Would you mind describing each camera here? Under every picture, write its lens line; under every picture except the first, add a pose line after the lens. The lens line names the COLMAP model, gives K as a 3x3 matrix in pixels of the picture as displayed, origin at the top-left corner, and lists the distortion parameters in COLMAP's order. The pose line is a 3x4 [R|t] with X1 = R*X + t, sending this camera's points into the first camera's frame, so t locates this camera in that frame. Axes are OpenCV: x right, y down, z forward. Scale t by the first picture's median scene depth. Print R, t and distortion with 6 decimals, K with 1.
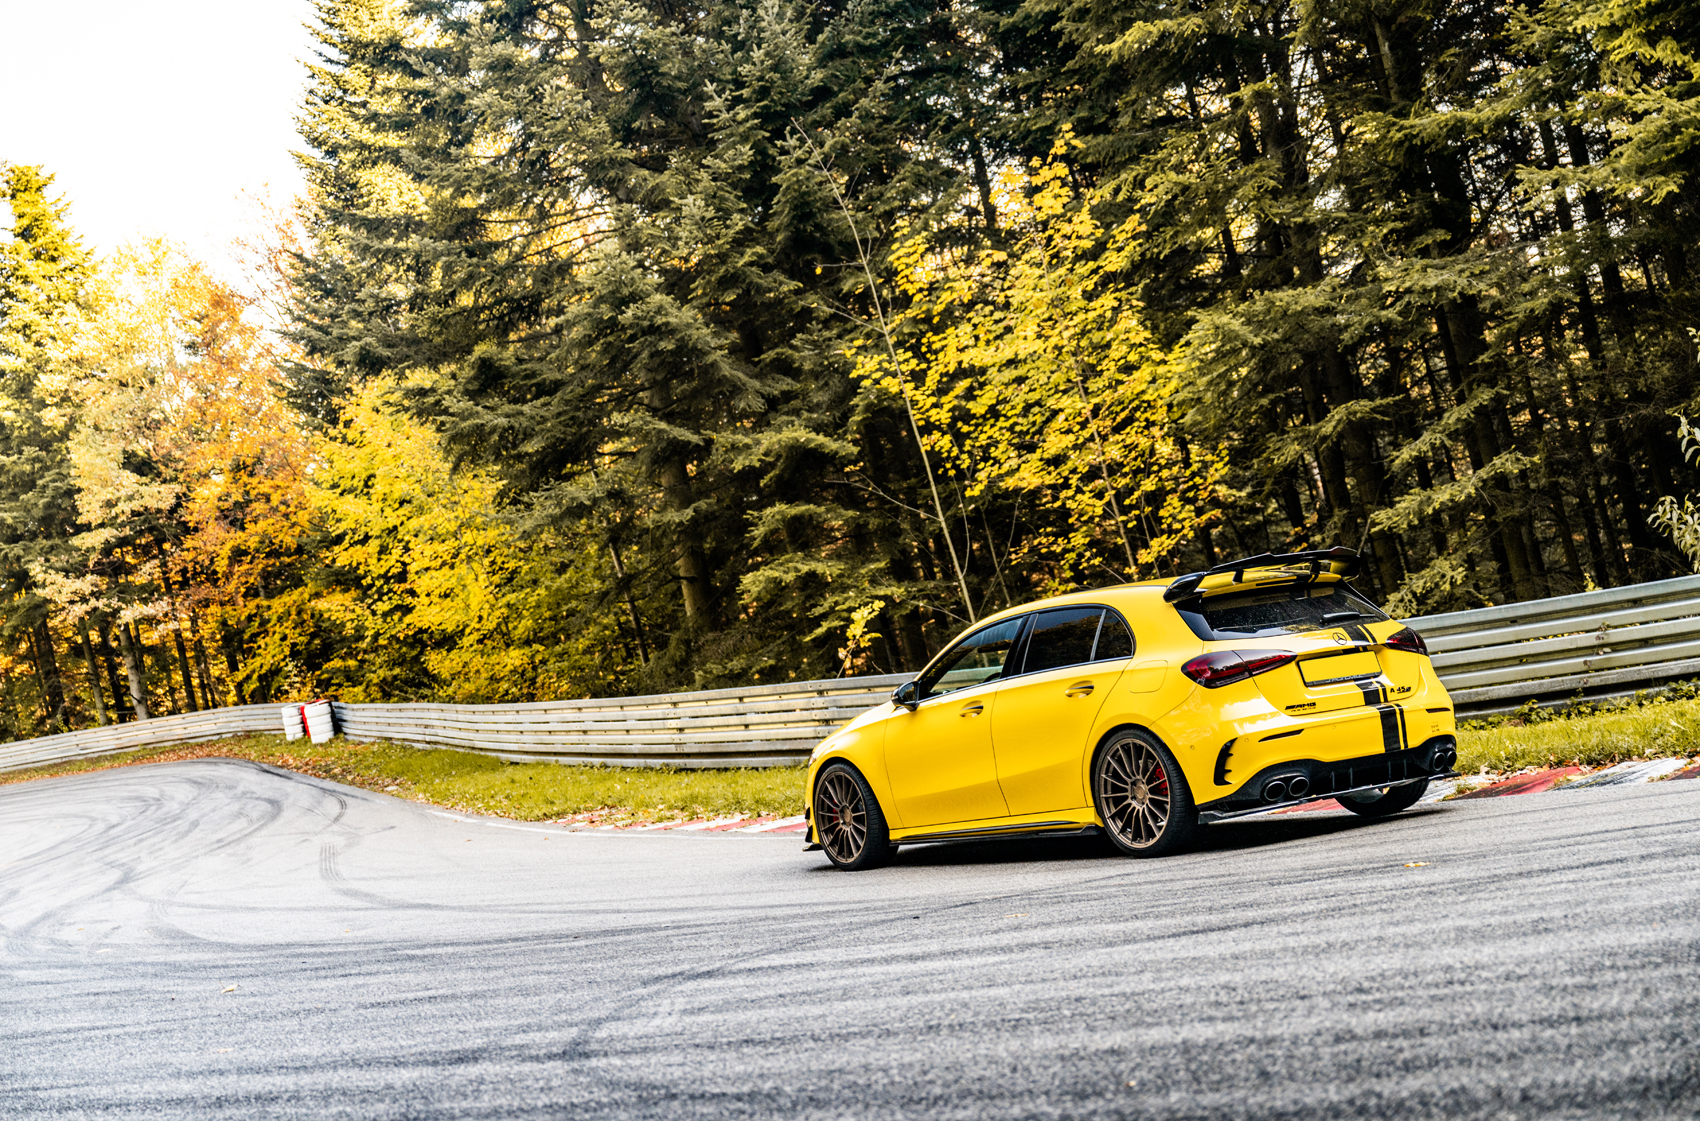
lens RADIAL K [[2211.1, 0, 848.6], [0, 2211.1, 562.8], [0, 0, 1]] dist [-0.016715, 0.000000]
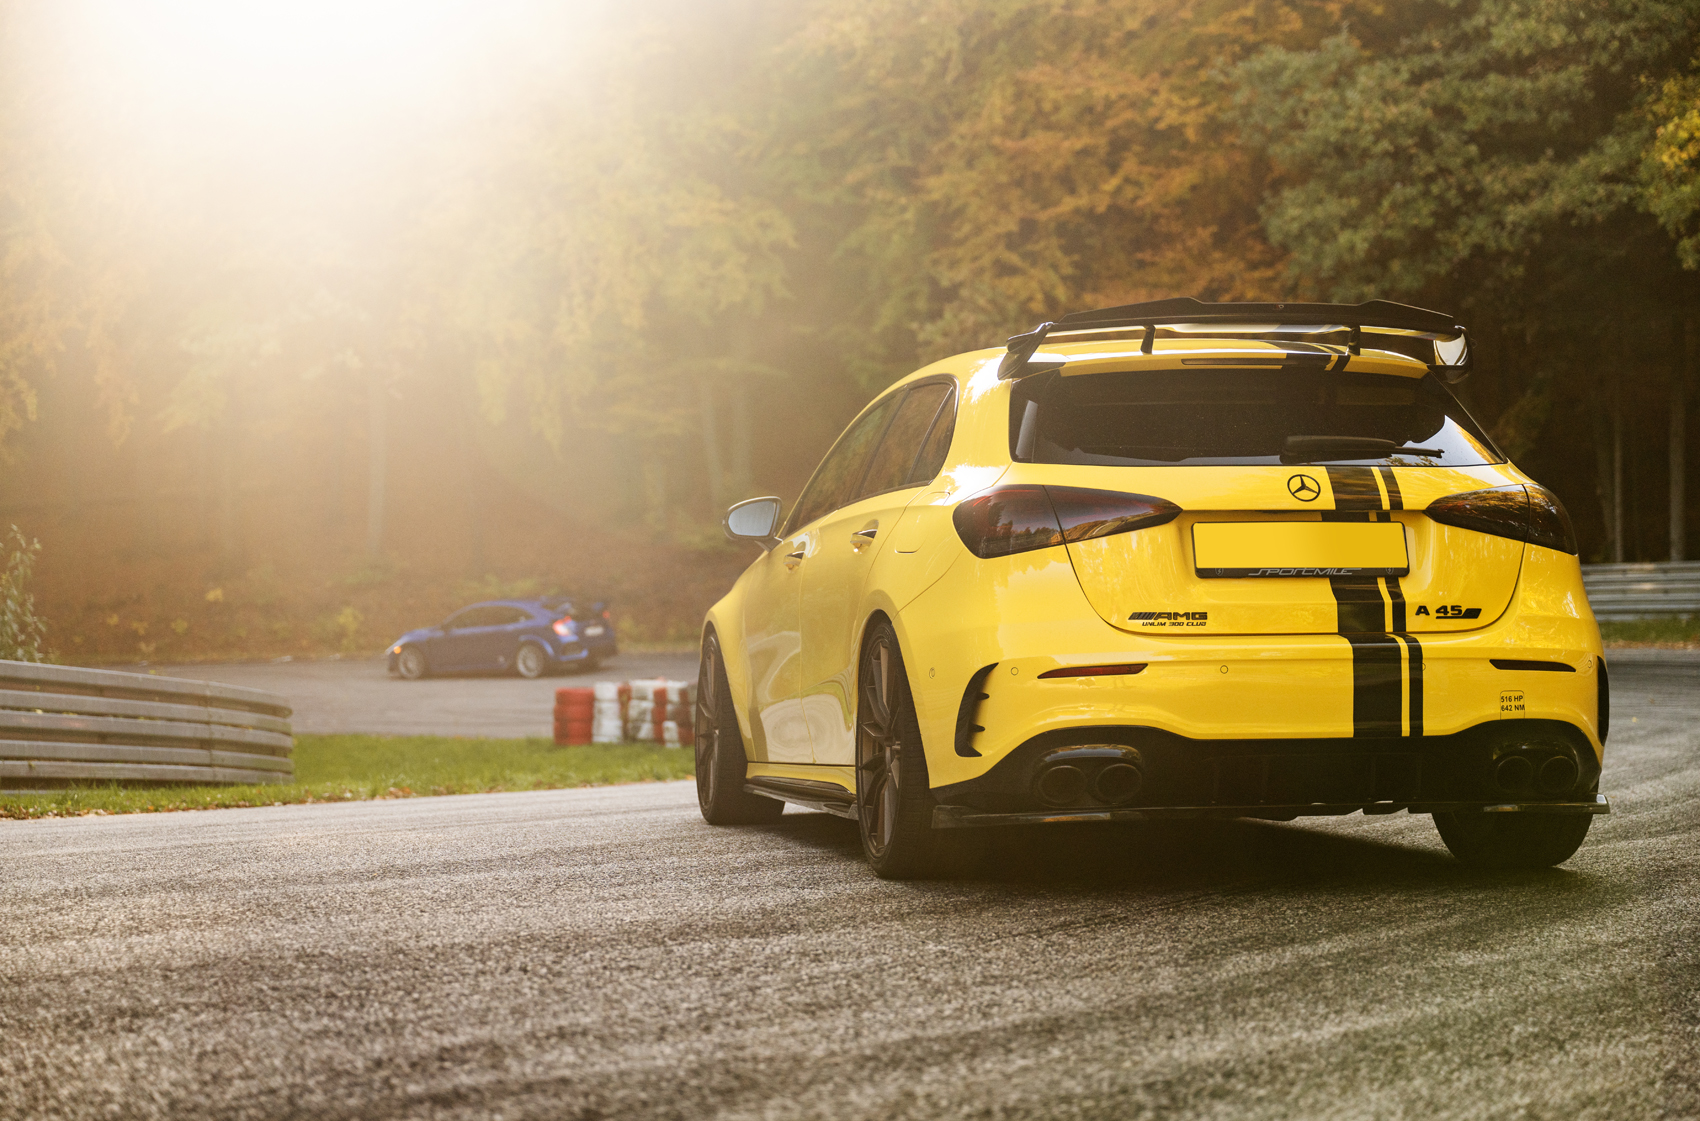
lens RADIAL K [[3083.1, 0, 840.6], [0, 3083.1, 554.0], [0, 0, 1]] dist [0.003942, 0.000000]
pose [[0.924976, 0.114673, -0.362311, 0.366001], [-0.088576, 0.992184, 0.087896, -0.001165], [0.369558, -0.049210, 0.927904, 0.340569]]
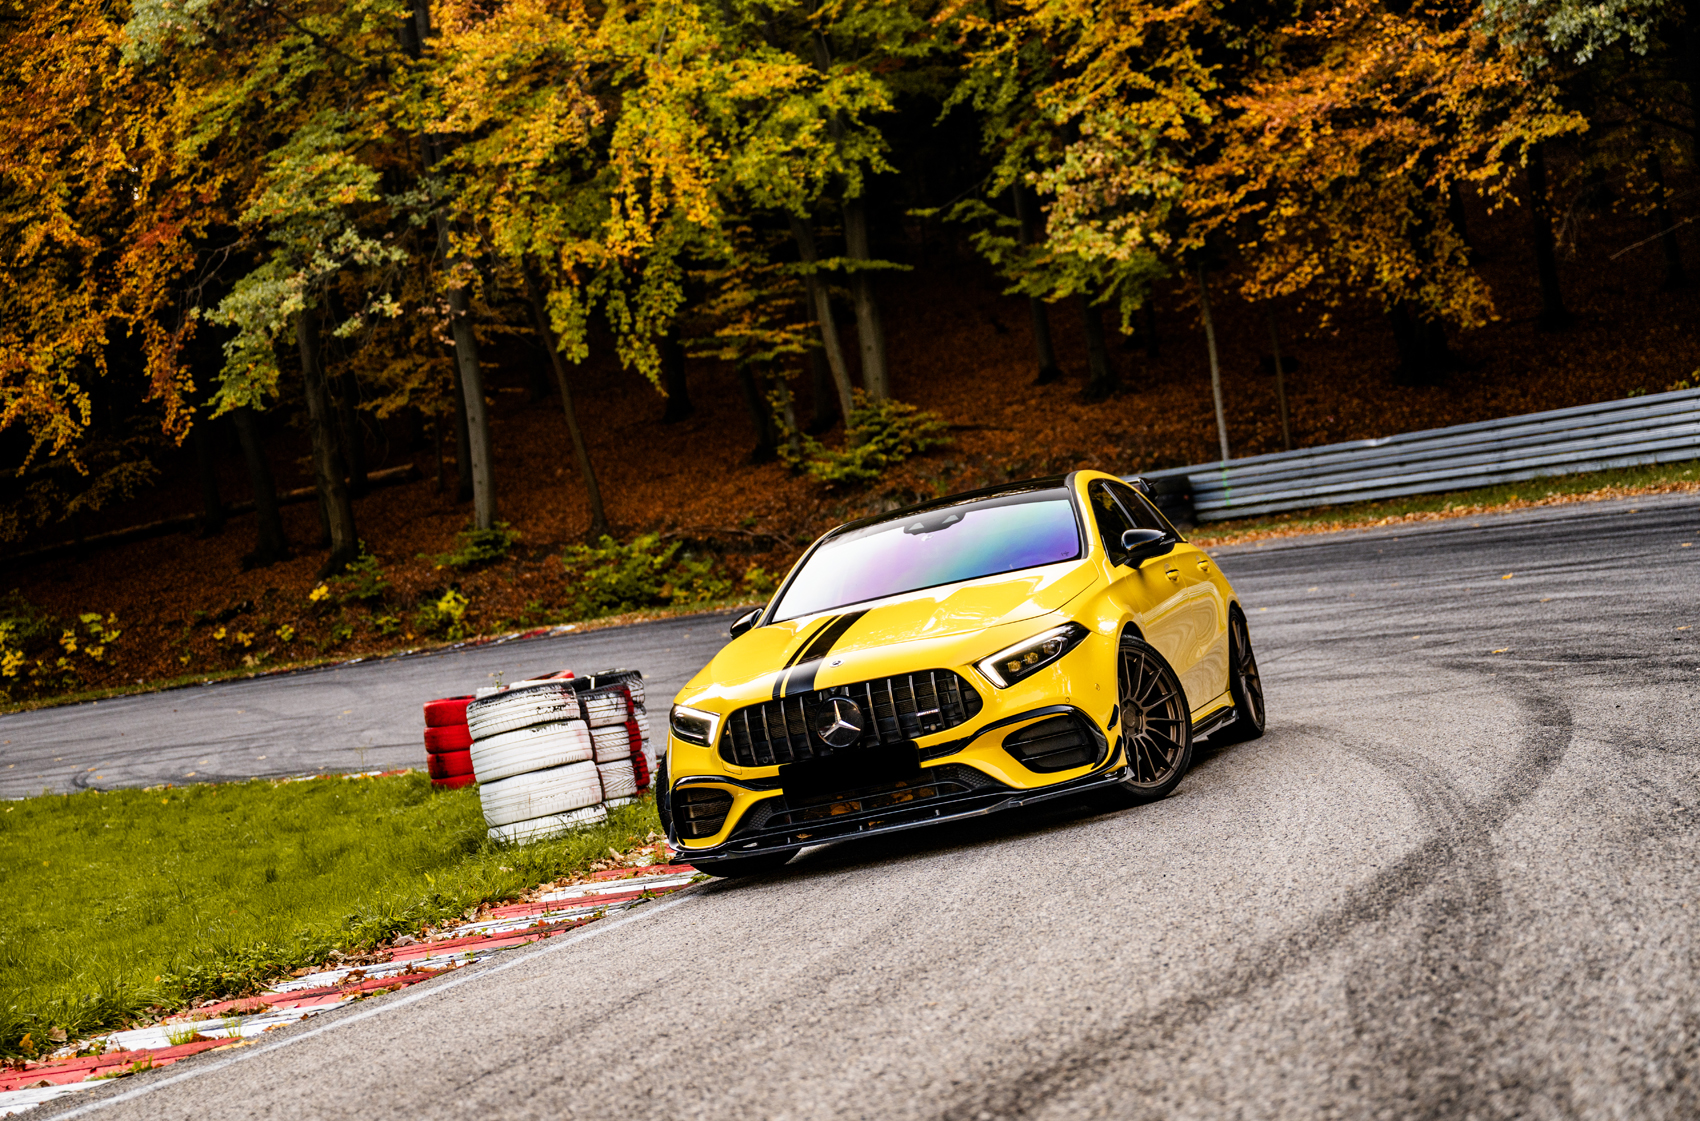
lens RADIAL K [[2571.1, 0, 858.3], [0, 2571.1, 588.2], [0, 0, 1]] dist [-0.020033, 0.000000]
pose [[0.891301, 0.020625, -0.452944, -0.047794], [0.041124, 0.991170, 0.126058, 0.179729], [0.451544, -0.130983, 0.882582, 1.965651]]
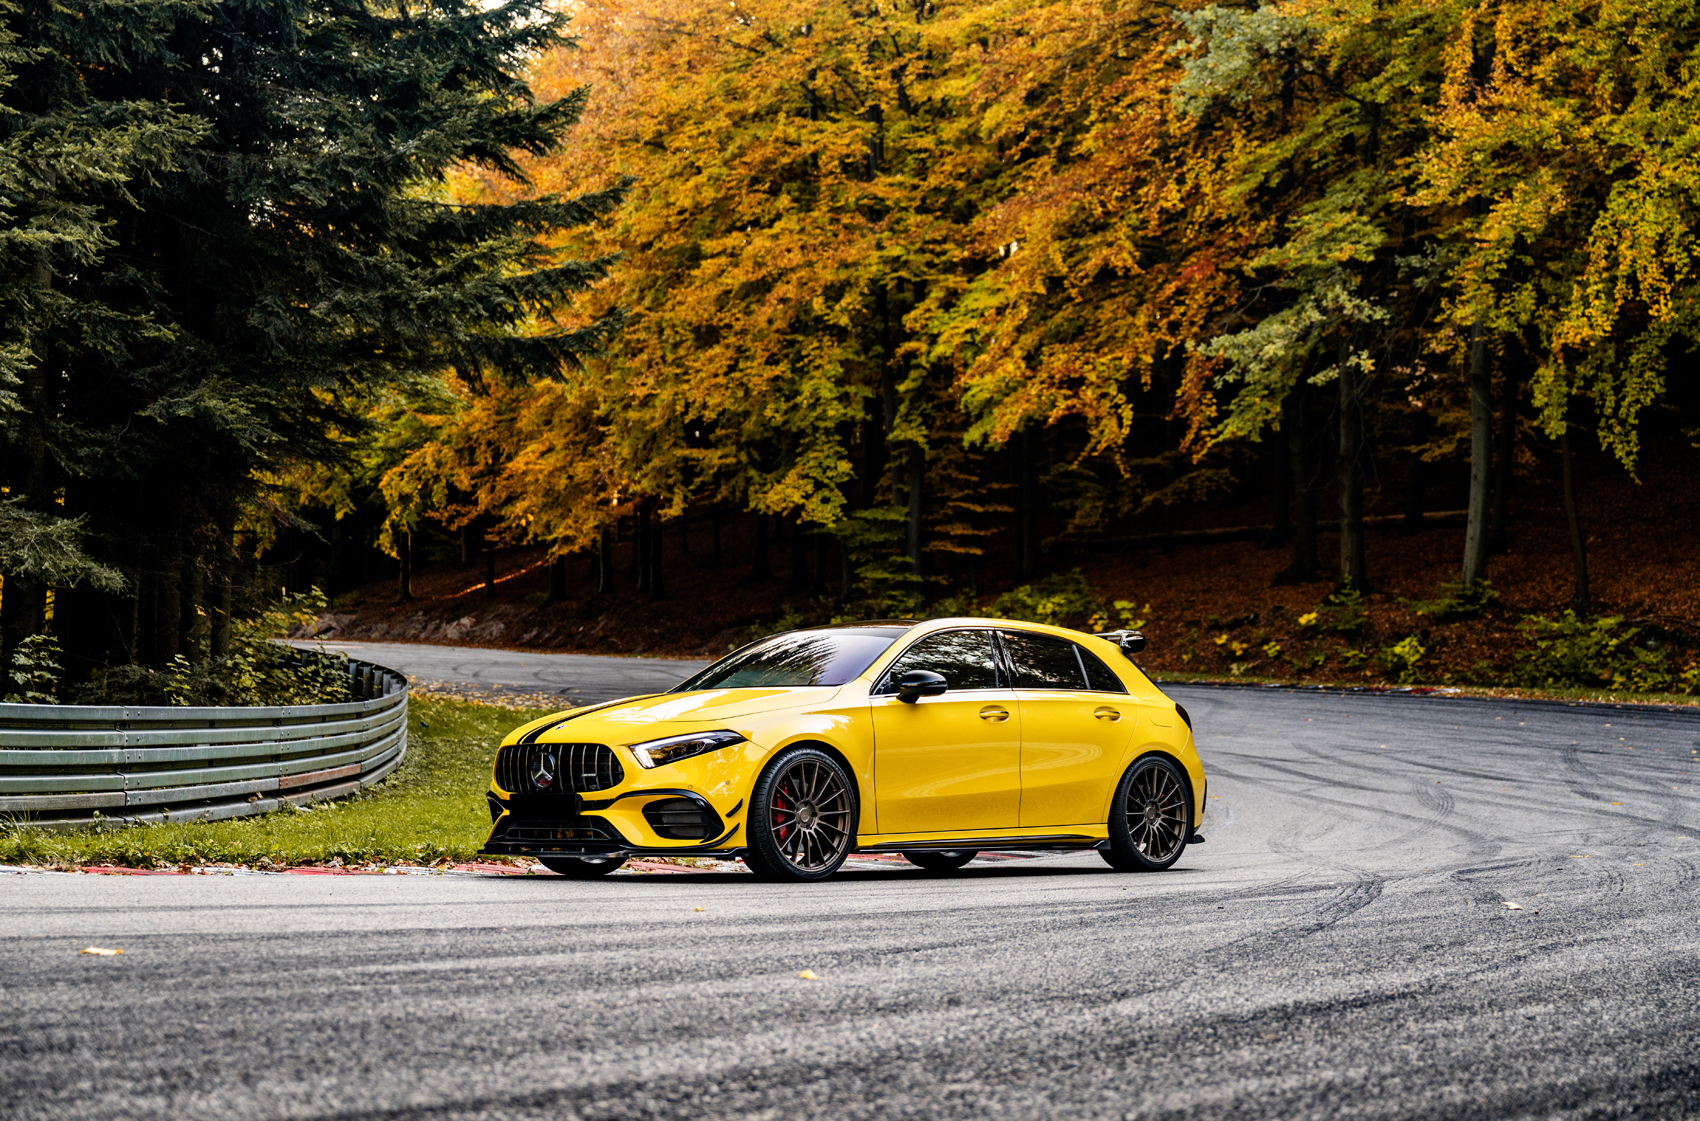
lens RADIAL K [[2558.1, 0, 848.4], [0, 2558.1, 570.6], [0, 0, 1]] dist [0.010358, 0.000000]
pose [[0.544715, 0.140078, -0.826840, 0.563985], [-0.066790, 0.990066, 0.123730, 0.093012], [0.835957, -0.012173, 0.548660, 2.193516]]
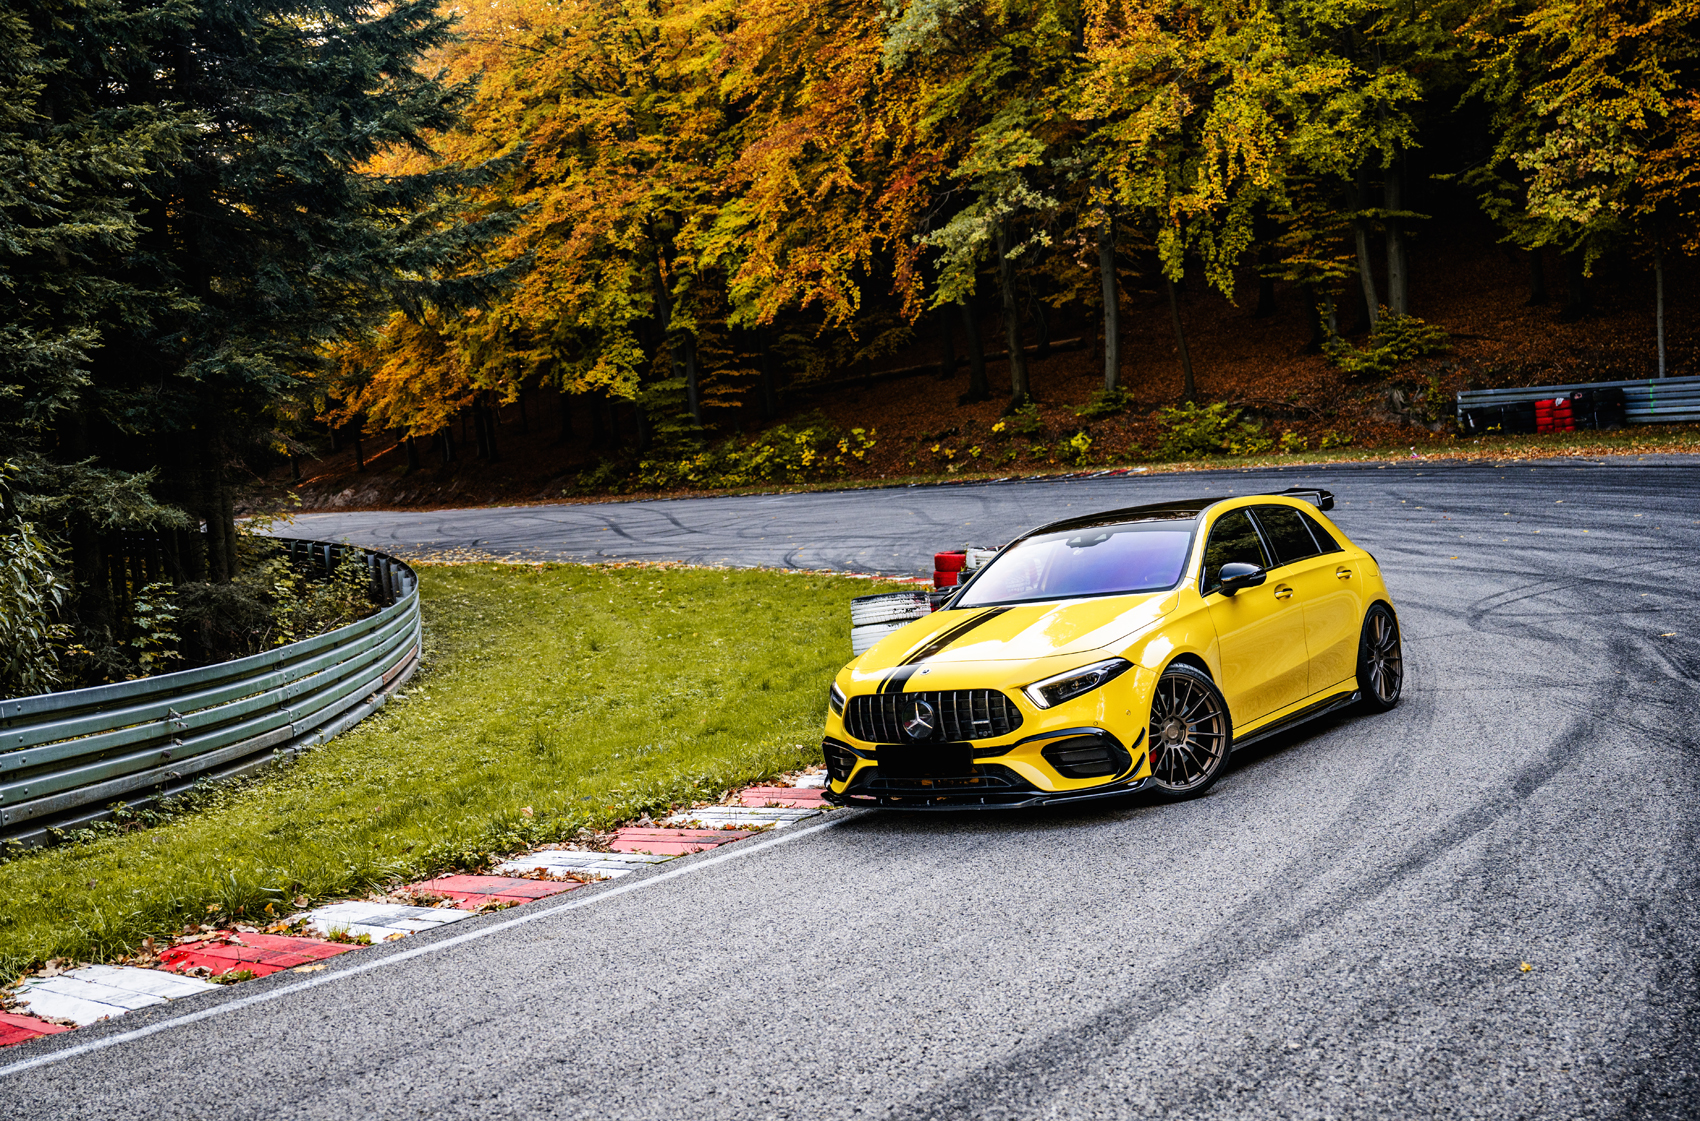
lens RADIAL K [[1697.9, 0, 855.3], [0, 1697.9, 573.9], [0, 0, 1]] dist [0.002921, 0.000000]
pose [[0.686569, 0.143621, -0.712738, 0.051742], [0.021867, 0.975773, 0.217688, 0.111698], [0.726736, -0.165043, 0.666795, 2.211798]]
